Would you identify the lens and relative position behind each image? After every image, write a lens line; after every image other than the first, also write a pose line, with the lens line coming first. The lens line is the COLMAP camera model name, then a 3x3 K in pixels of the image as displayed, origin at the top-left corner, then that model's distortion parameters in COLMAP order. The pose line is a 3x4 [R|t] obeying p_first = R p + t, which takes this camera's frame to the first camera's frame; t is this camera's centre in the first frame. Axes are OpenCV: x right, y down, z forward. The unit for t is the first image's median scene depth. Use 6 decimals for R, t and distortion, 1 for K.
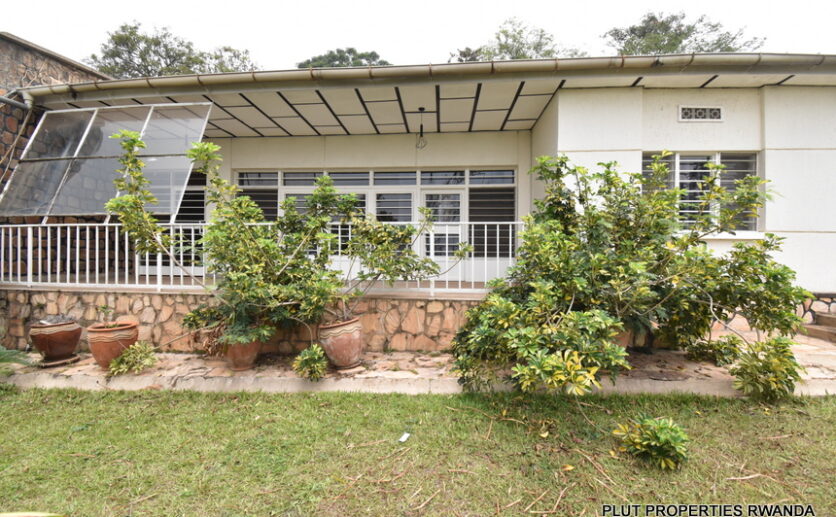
lens RADIAL K [[370.8, 0, 416.1], [0, 370.8, 256.7], [0, 0, 1]] dist [-0.028154, -0.000719]
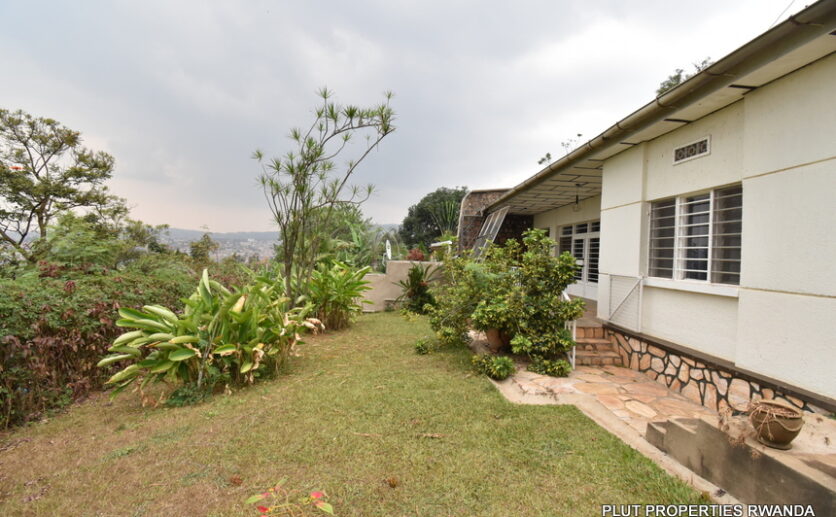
lens RADIAL K [[370.8, 0, 417.9], [0, 370.8, 258.9], [0, 0, 1]] dist [-0.028154, -0.000719]
pose [[0.116774, 0.011056, -0.993097, 1.605805], [-0.035100, 0.999359, 0.006998, -0.107821], [0.992538, 0.034041, 0.117087, 0.227901]]
